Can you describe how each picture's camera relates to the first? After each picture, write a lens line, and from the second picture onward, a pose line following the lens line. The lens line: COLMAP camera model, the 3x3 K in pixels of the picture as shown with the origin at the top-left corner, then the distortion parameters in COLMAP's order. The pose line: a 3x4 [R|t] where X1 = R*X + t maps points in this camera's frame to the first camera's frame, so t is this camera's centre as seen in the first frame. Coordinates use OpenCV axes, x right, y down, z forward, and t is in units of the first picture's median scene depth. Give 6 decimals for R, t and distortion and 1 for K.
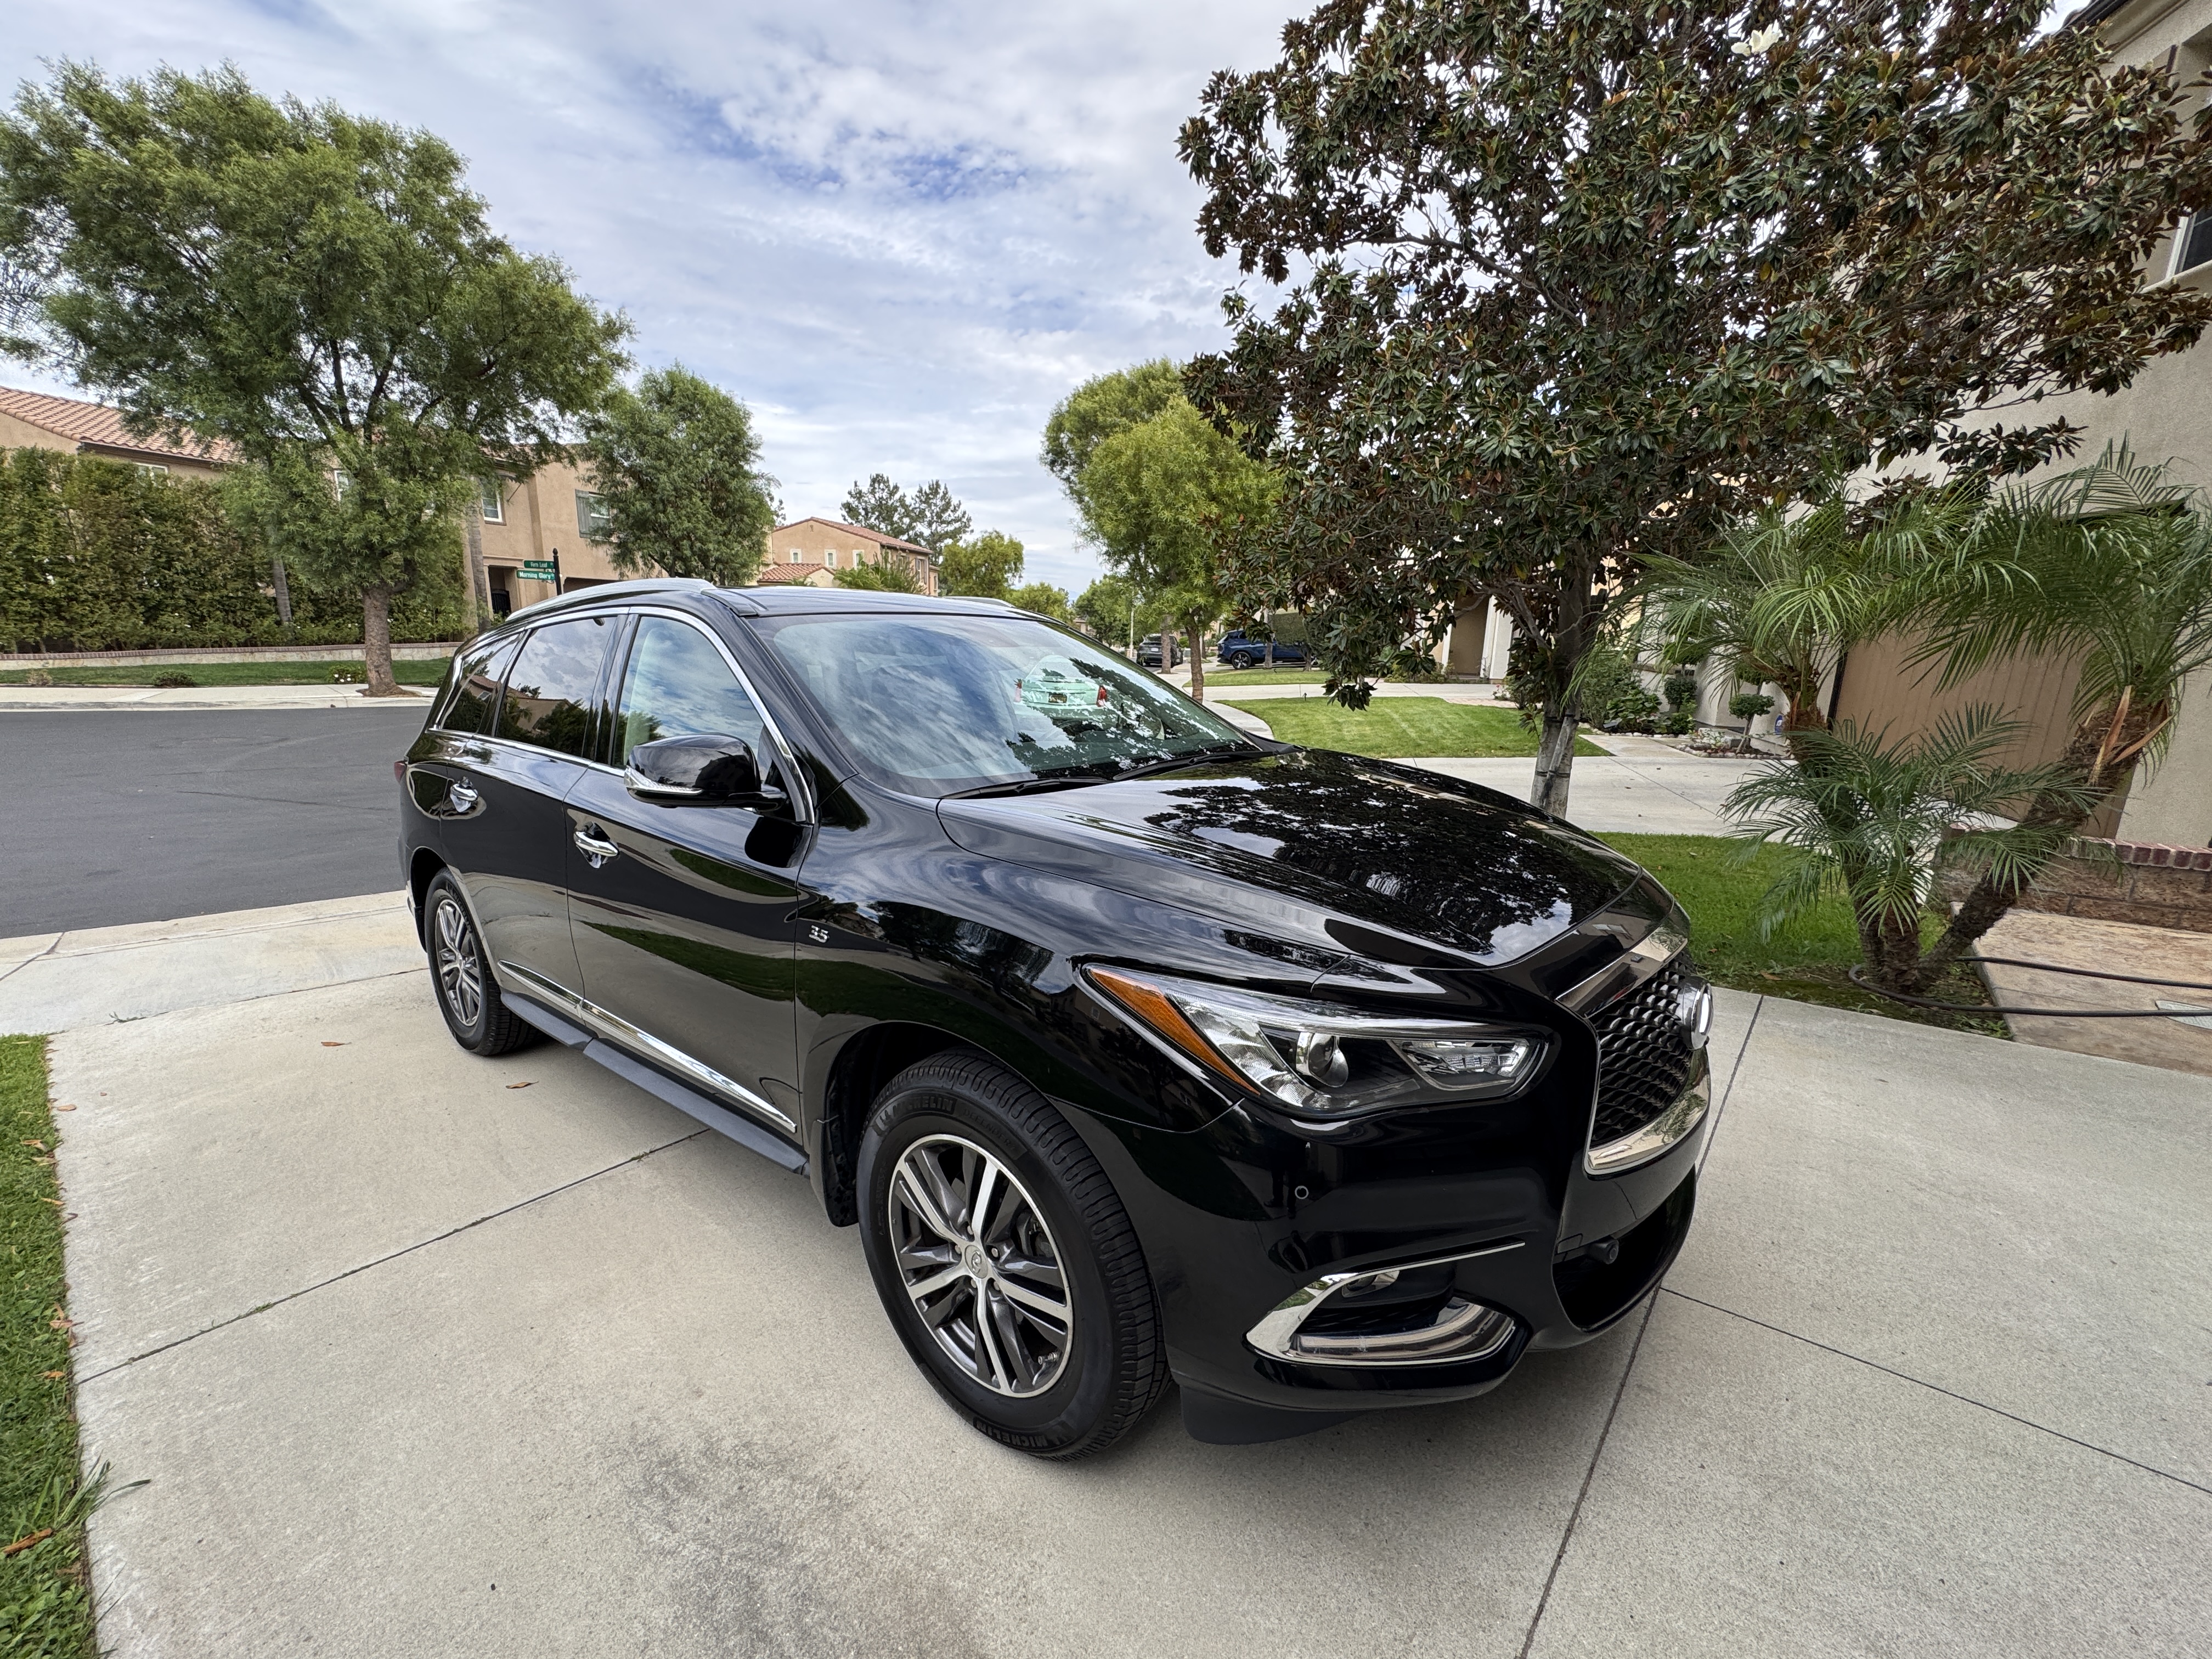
lens RADIAL K [[923.6, 0, 1103.9], [0, 923.6, 826.0], [0, 0, 1]] dist [-0.002692, 0.000134]
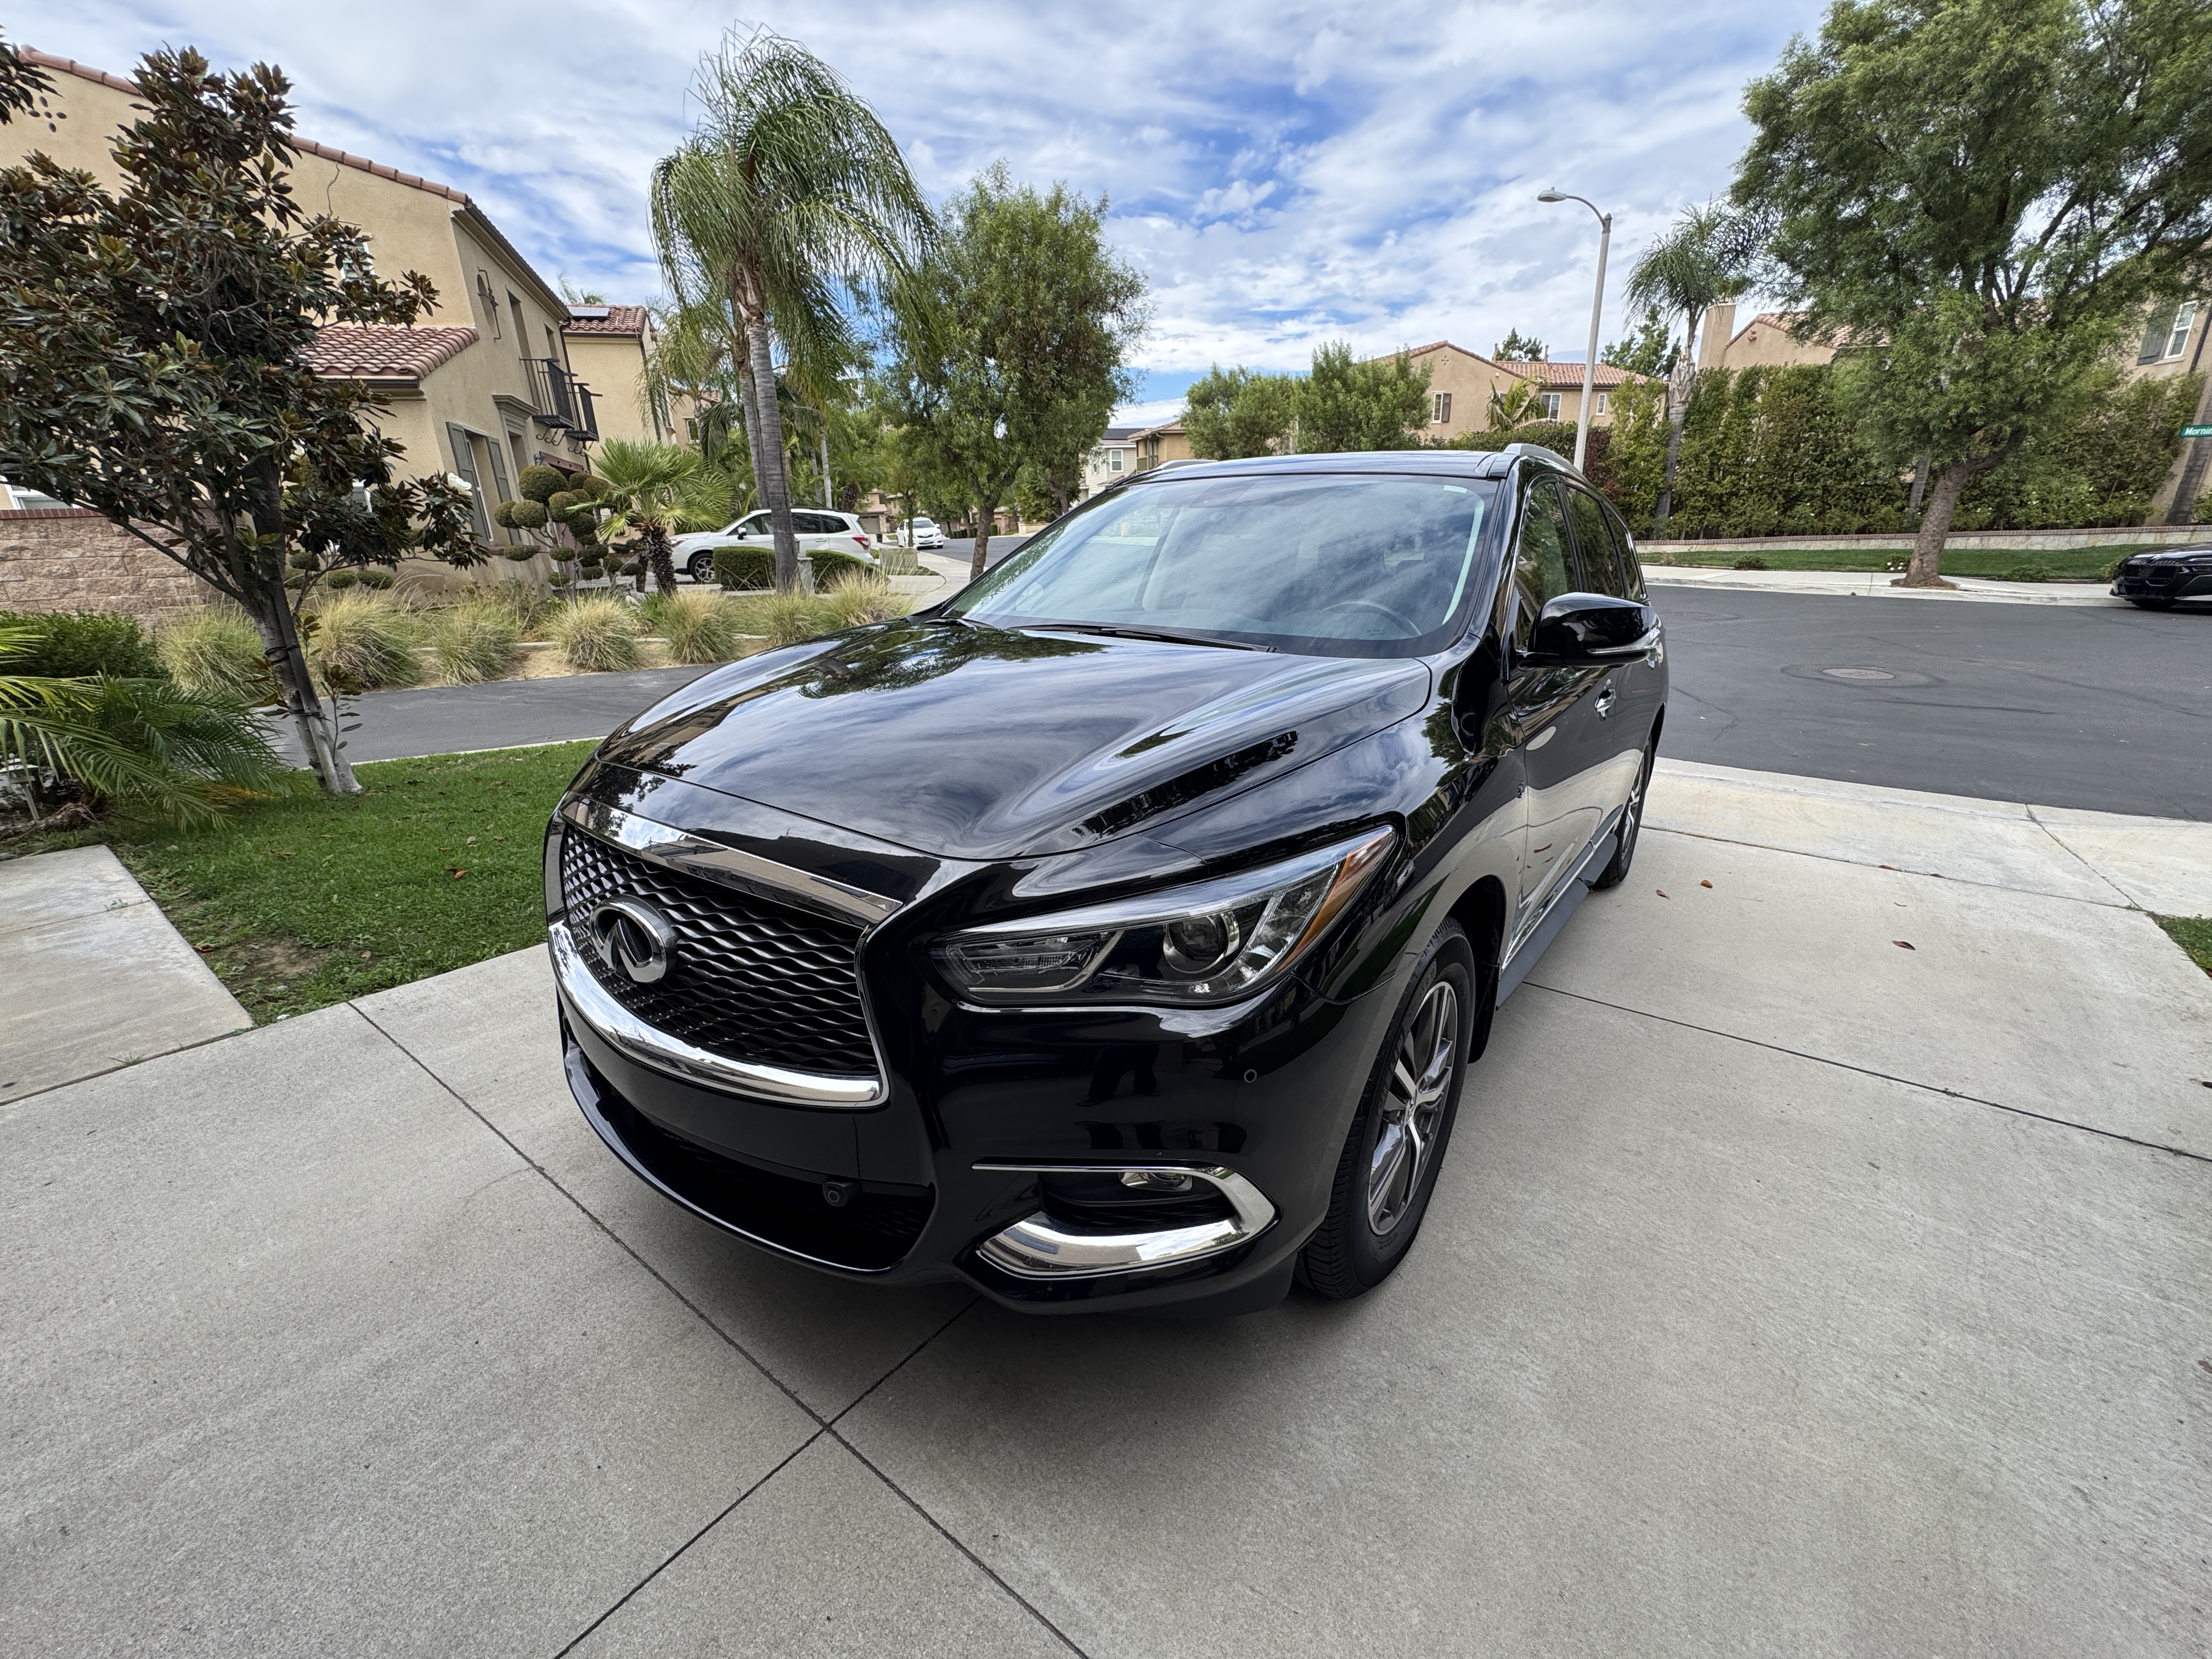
lens RADIAL K [[923.6, 0, 1103.9], [0, 923.6, 826.0], [0, 0, 1]] dist [-0.002692, 0.000134]
pose [[0.042816, 0.295696, -0.954322, 0.151299], [-0.187962, 0.940525, 0.282988, -0.022350], [0.981243, 0.167260, 0.095849, 0.140783]]
